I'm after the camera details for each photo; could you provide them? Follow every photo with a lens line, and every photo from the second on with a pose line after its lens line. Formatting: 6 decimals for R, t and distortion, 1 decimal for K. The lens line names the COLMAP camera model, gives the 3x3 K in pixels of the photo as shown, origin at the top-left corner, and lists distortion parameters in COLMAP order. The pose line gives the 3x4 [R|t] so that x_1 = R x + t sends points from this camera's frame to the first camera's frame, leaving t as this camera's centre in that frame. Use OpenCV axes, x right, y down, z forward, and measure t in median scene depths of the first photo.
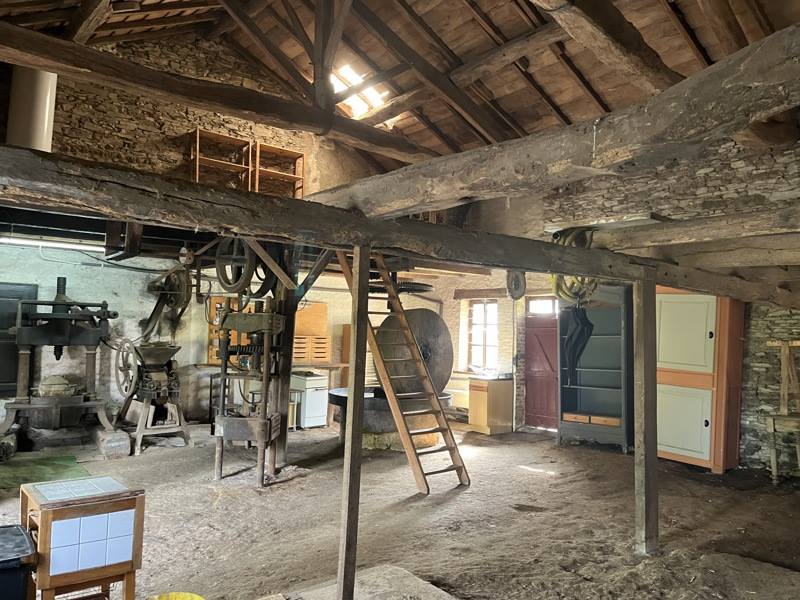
lens RADIAL K [[608.5, 0, 399.7], [0, 608.5, 301.3], [0, 0, 1]] dist [0.047040, -0.000640]
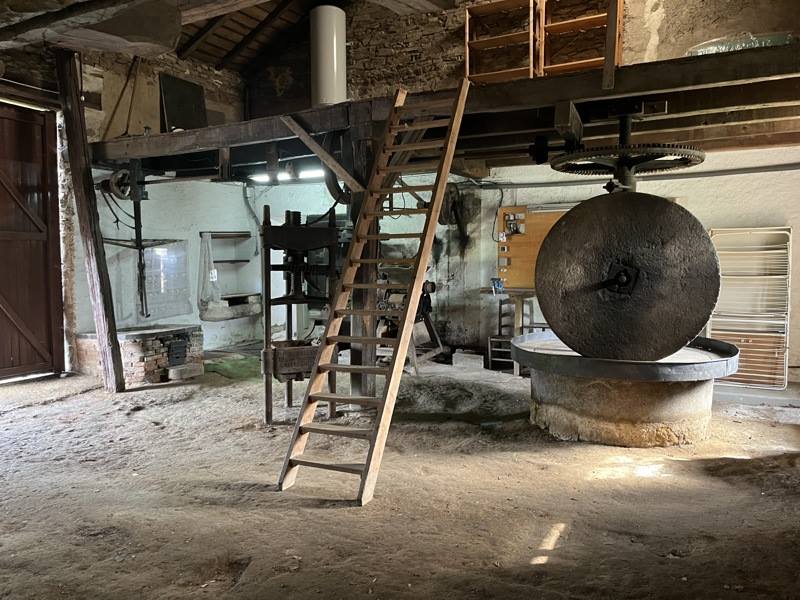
lens RADIAL K [[608.5, 0, 399.7], [0, 608.5, 297.5], [0, 0, 1]] dist [0.047040, -0.000640]
pose [[0.393234, 0.037951, -0.918655, 0.425623], [0.070162, 0.994996, 0.071138, 0.047012], [0.916757, -0.092429, 0.388604, 0.552992]]
